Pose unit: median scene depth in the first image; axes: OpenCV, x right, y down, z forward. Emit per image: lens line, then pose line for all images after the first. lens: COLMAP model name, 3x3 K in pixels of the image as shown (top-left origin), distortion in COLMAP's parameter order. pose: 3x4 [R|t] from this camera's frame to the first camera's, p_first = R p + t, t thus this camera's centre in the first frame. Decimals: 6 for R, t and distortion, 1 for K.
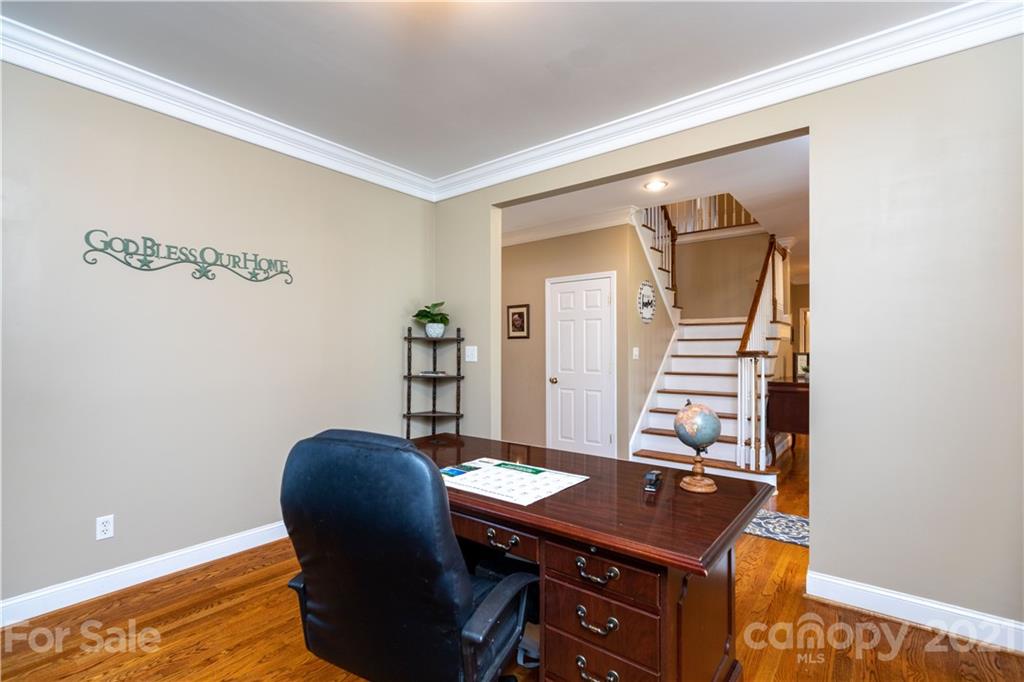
lens RADIAL K [[468.5, 0, 514.0], [0, 468.5, 345.0], [0, 0, 1]] dist [0.010529, -0.000073]
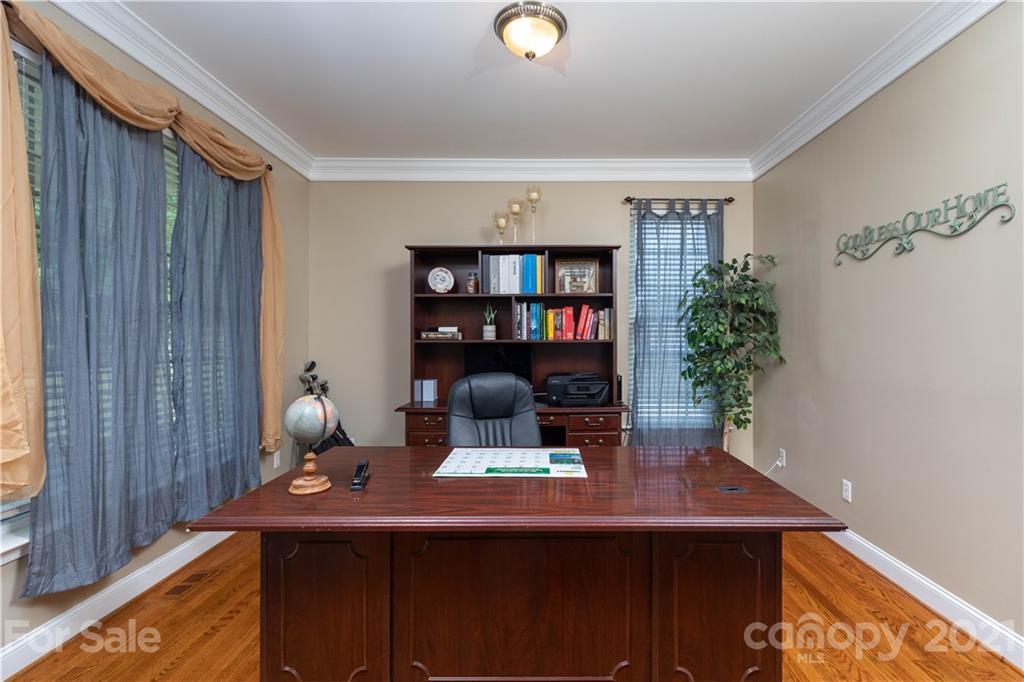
lens RADIAL K [[468.5, 0, 513.6], [0, 468.5, 344.7], [0, 0, 1]] dist [0.010529, -0.000073]
pose [[-0.809242, 0.004331, -0.587460, 0.429871], [0.002056, 0.999988, 0.004540, 0.019033], [0.587472, 0.002466, -0.809241, 1.370714]]
